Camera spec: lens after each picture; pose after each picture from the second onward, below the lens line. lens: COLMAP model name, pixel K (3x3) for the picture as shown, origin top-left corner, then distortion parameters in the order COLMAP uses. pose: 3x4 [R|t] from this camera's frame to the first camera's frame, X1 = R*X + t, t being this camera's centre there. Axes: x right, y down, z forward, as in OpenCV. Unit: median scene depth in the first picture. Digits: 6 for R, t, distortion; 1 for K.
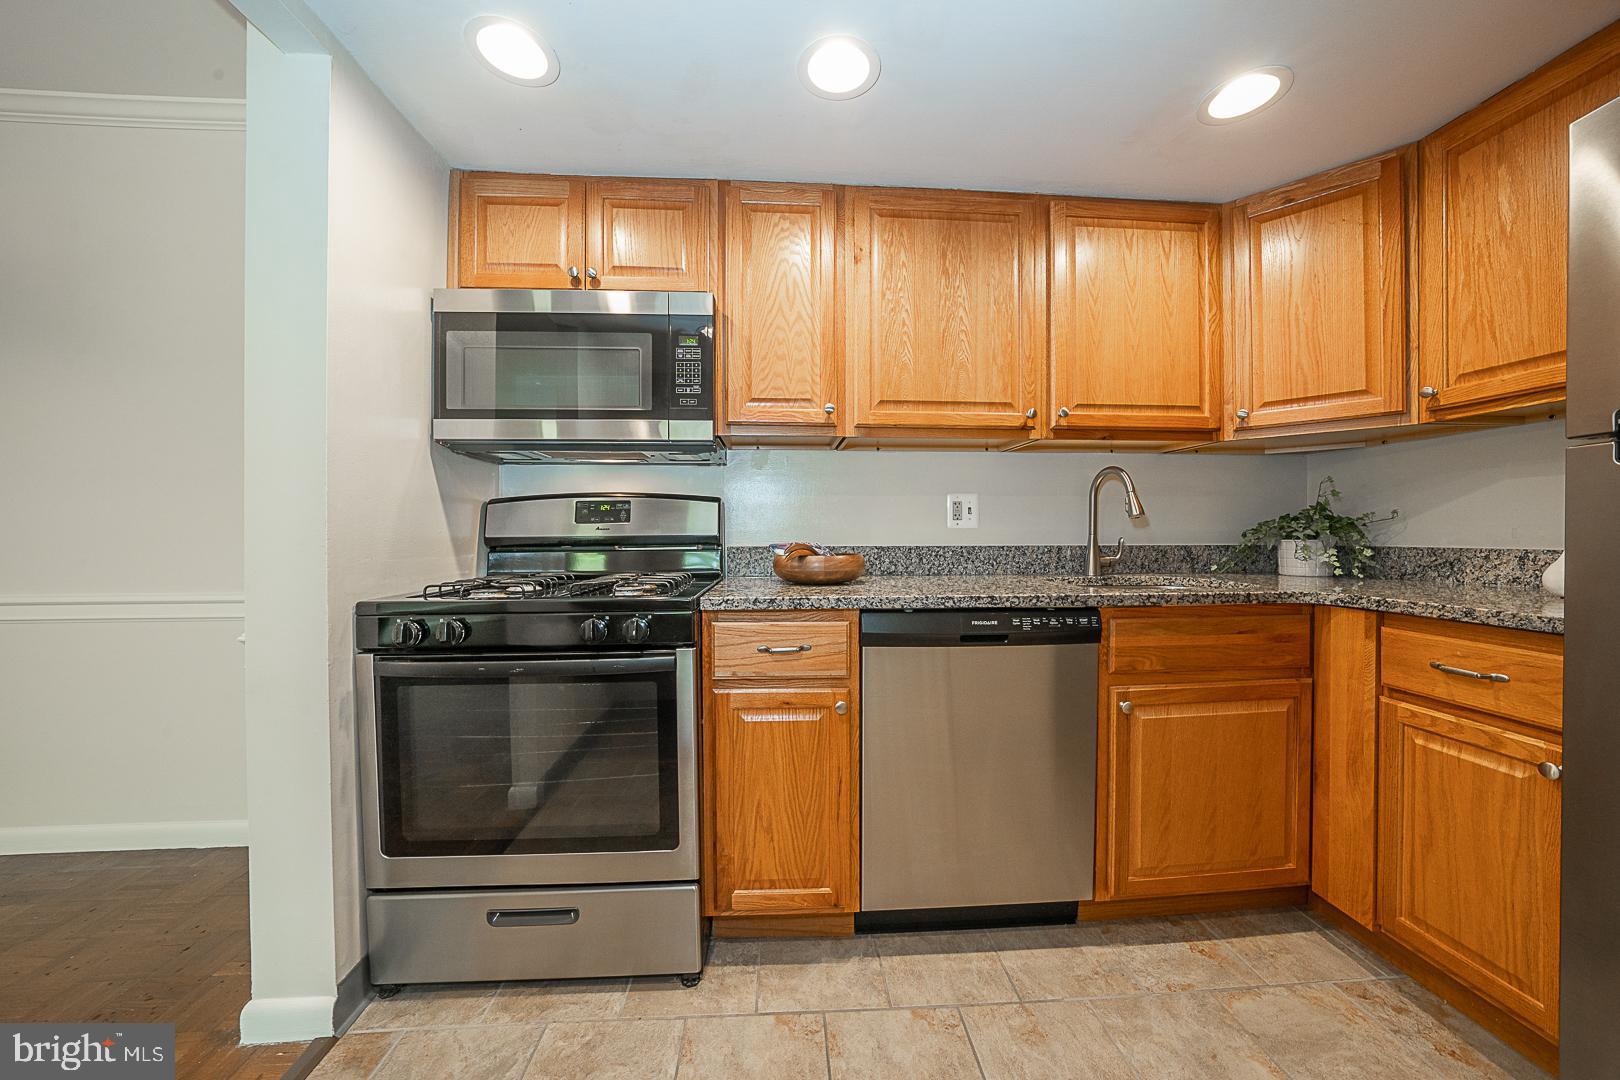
lens RADIAL K [[558.5, 0, 813.2], [0, 558.5, 536.4], [0, 0, 1]] dist [-0.029014, 0.006279]
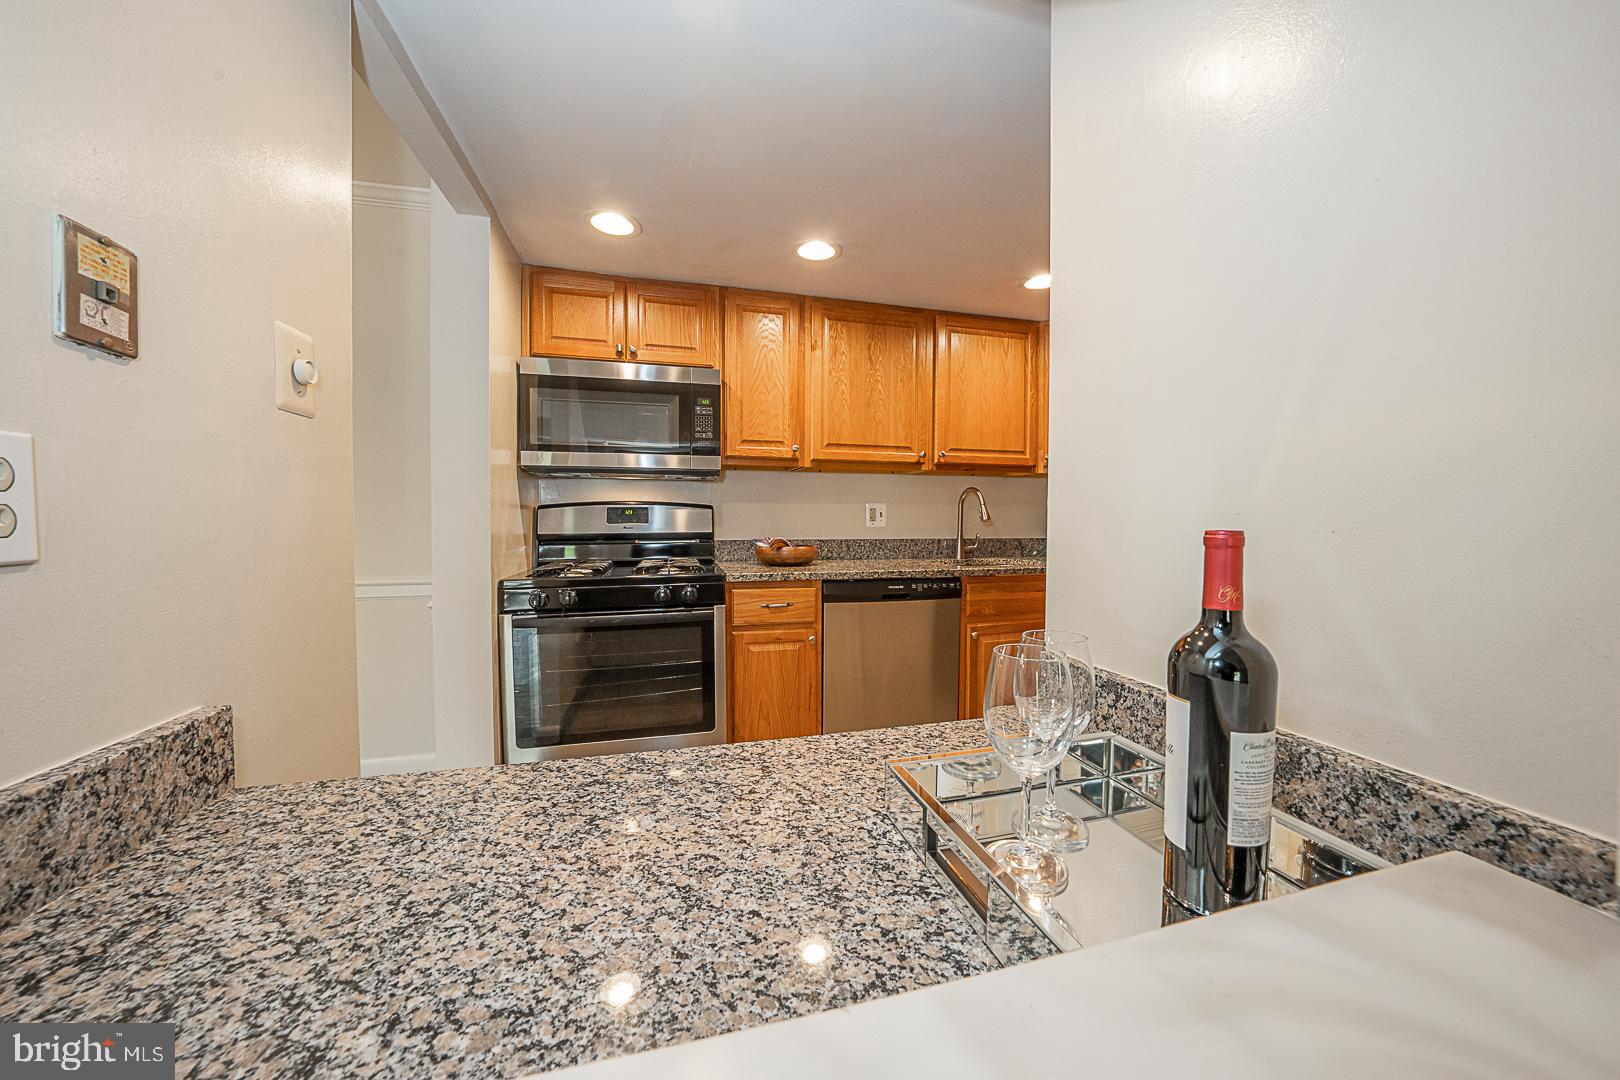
lens RADIAL K [[558.5, 0, 813.2], [0, 558.5, 536.4], [0, 0, 1]] dist [-0.029014, 0.006279]
pose [[0.981316, -0.000947, 0.192401, -0.211238], [-0.003651, 0.999716, 0.023538, -0.028472], [-0.192369, -0.023801, 0.981034, -0.483418]]
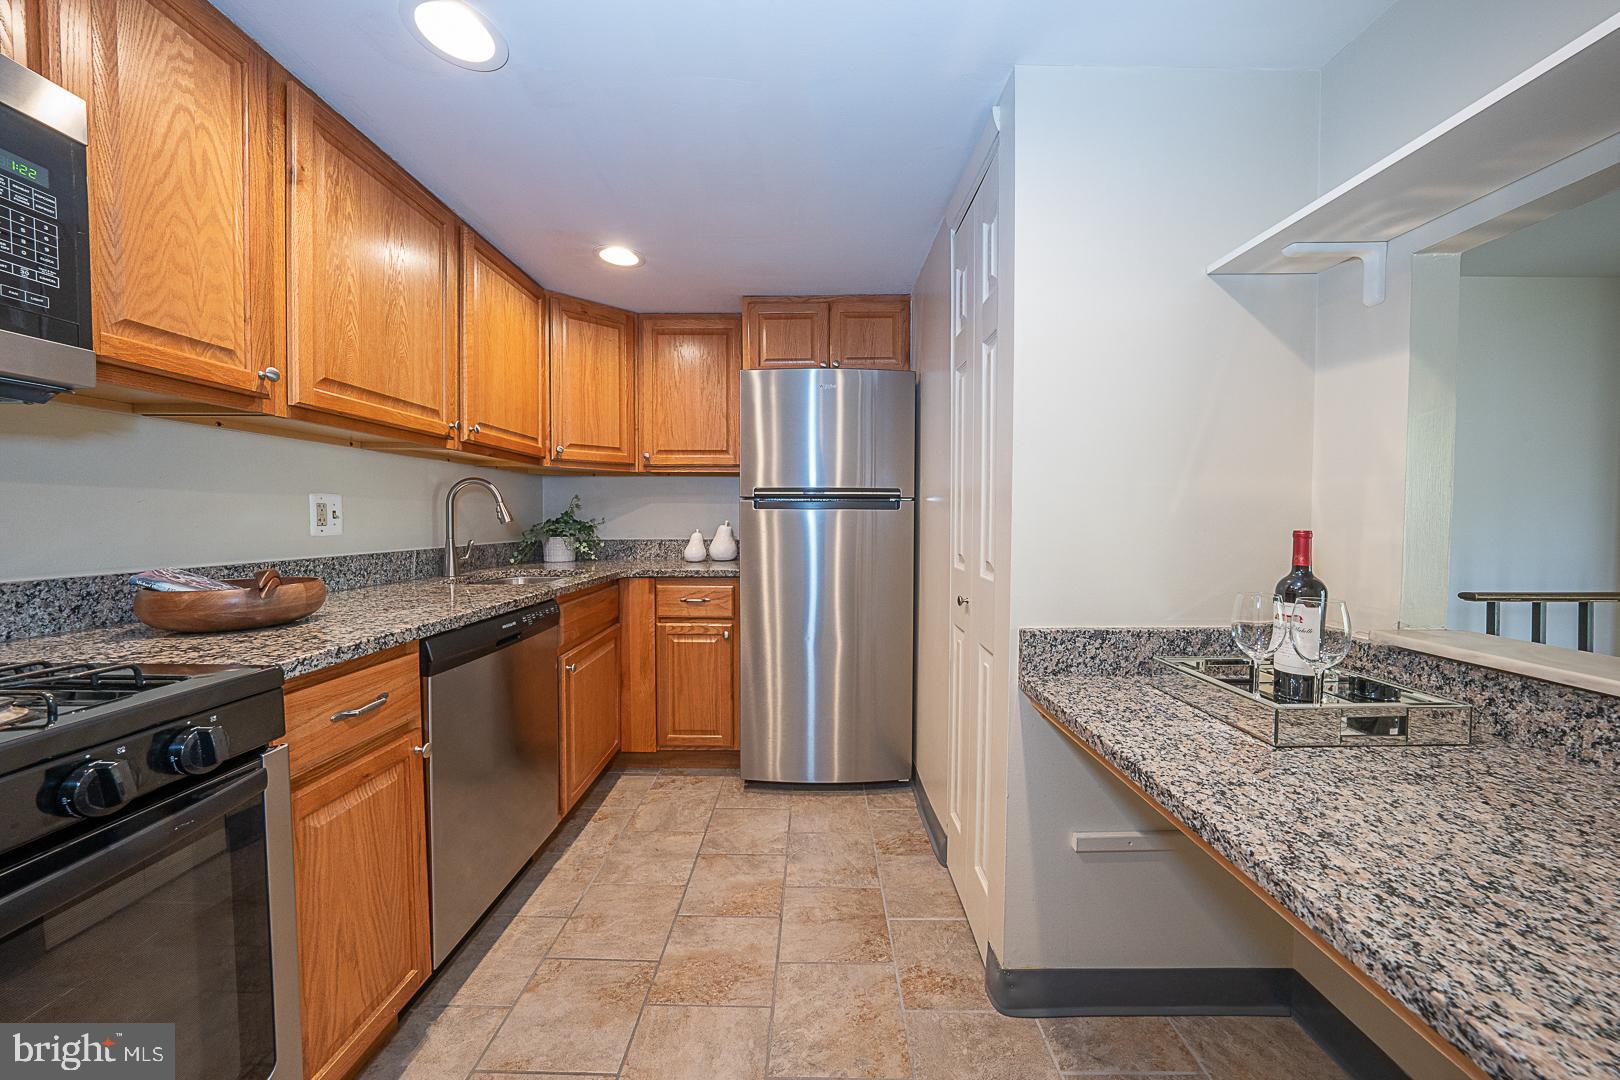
lens RADIAL K [[558.5, 0, 813.2], [0, 558.5, 536.4], [0, 0, 1]] dist [-0.029014, 0.006279]
pose [[0.063845, -0.030955, 0.997480, -0.615027], [0.006002, 0.999513, 0.030634, -0.041775], [-0.997942, 0.004031, 0.064000, 0.272248]]
